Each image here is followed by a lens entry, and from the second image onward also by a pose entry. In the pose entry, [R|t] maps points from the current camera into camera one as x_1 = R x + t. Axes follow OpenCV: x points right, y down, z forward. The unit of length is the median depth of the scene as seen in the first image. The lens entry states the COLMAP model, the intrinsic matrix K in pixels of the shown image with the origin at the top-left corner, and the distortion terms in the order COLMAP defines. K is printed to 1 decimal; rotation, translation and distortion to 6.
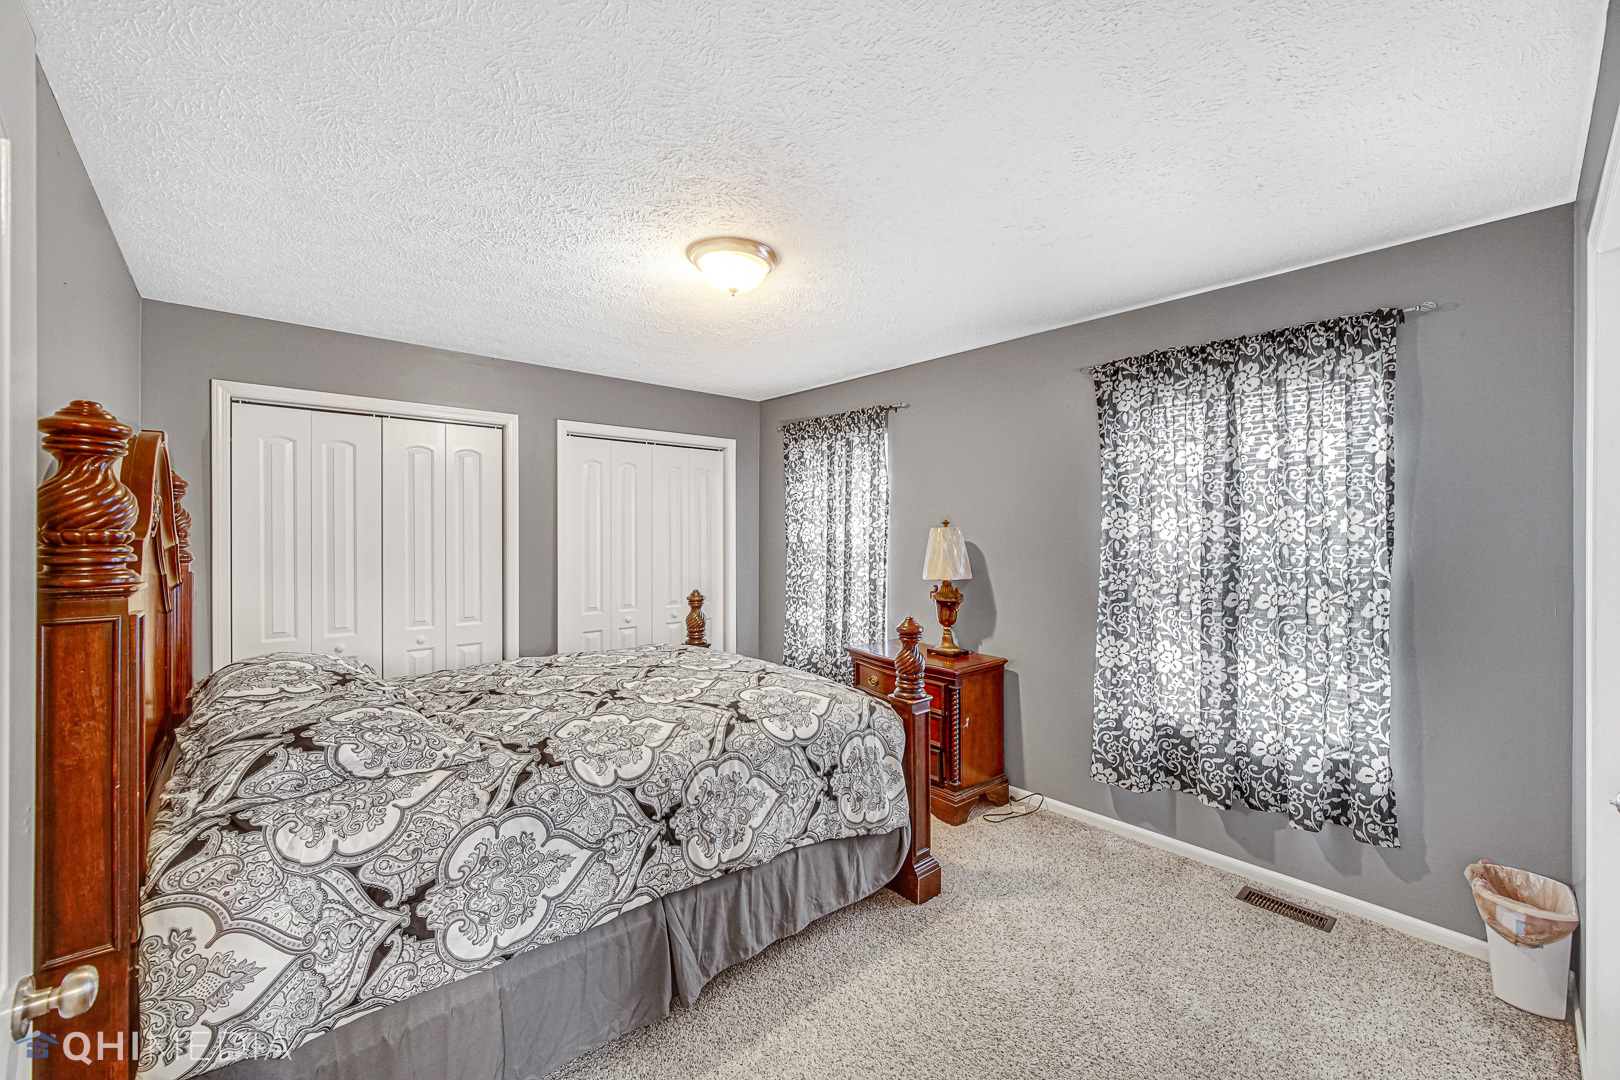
lens RADIAL K [[644.2, 0, 809.6], [0, 644.2, 538.3], [0, 0, 1]] dist [-0.001916, -0.000262]
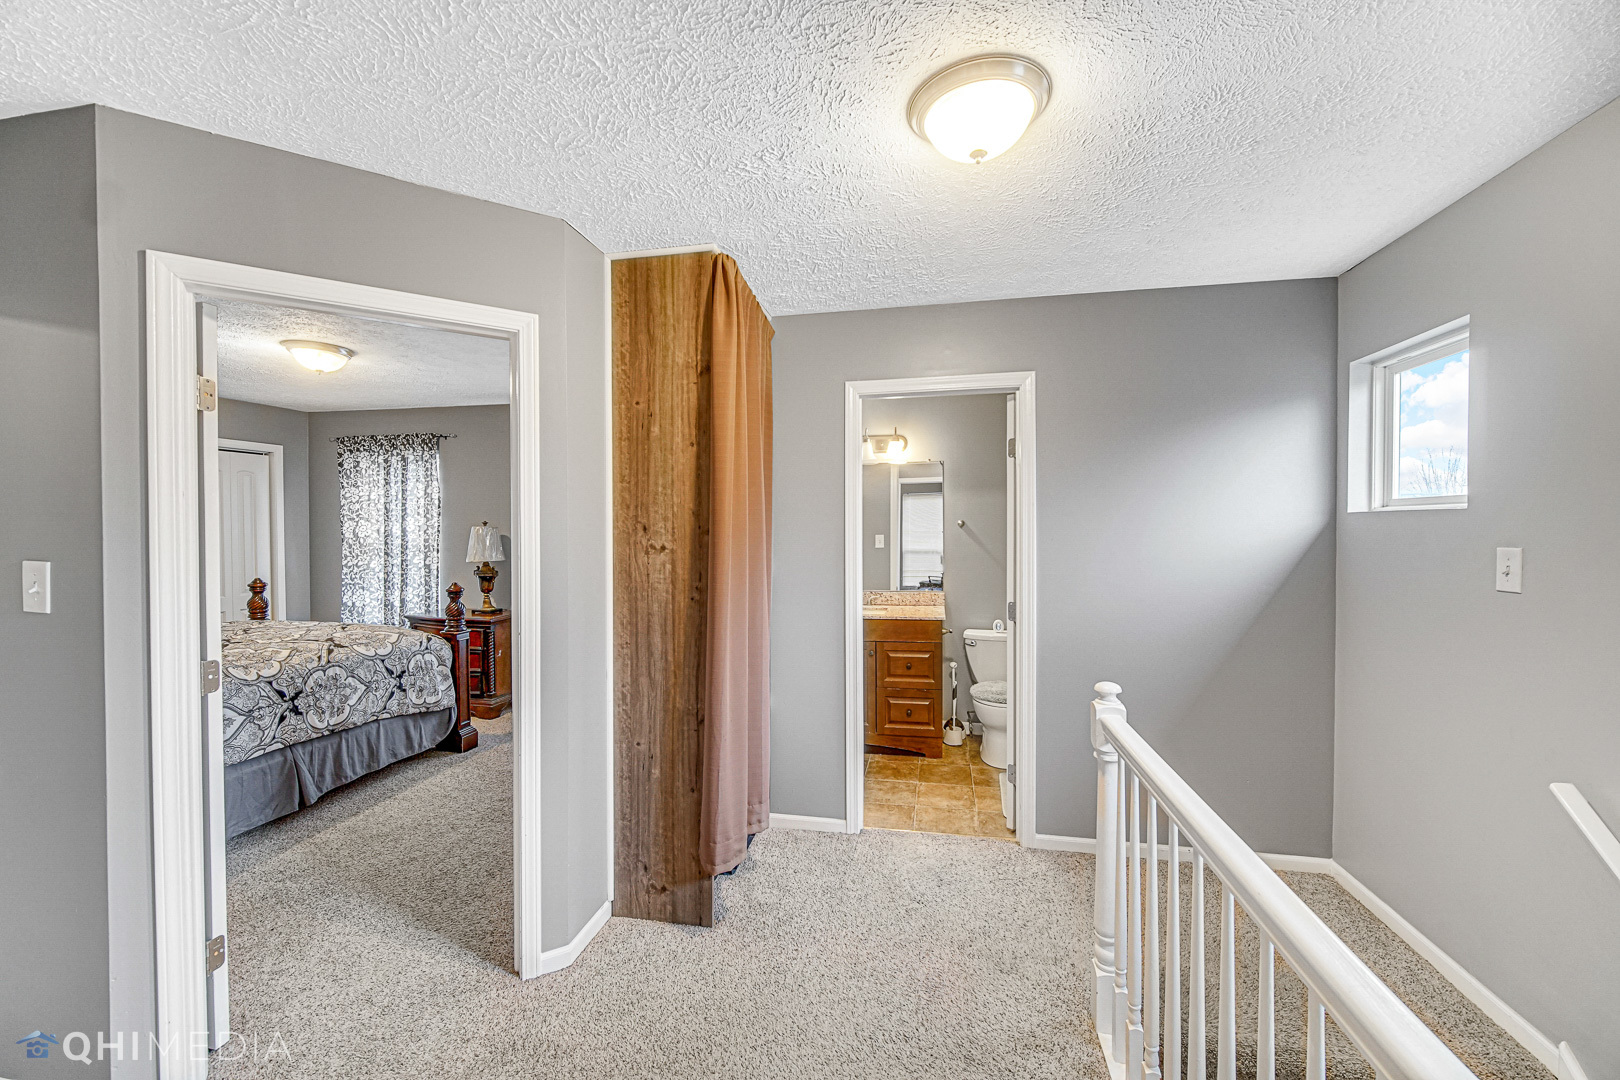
lens RADIAL K [[644.2, 0, 809.6], [0, 644.2, 538.3], [0, 0, 1]] dist [-0.001916, -0.000262]
pose [[0.803226, -0.011927, 0.595555, -0.096308], [0.004314, 0.999890, 0.014206, -0.009915], [-0.595659, -0.008841, 0.803189, -0.877494]]
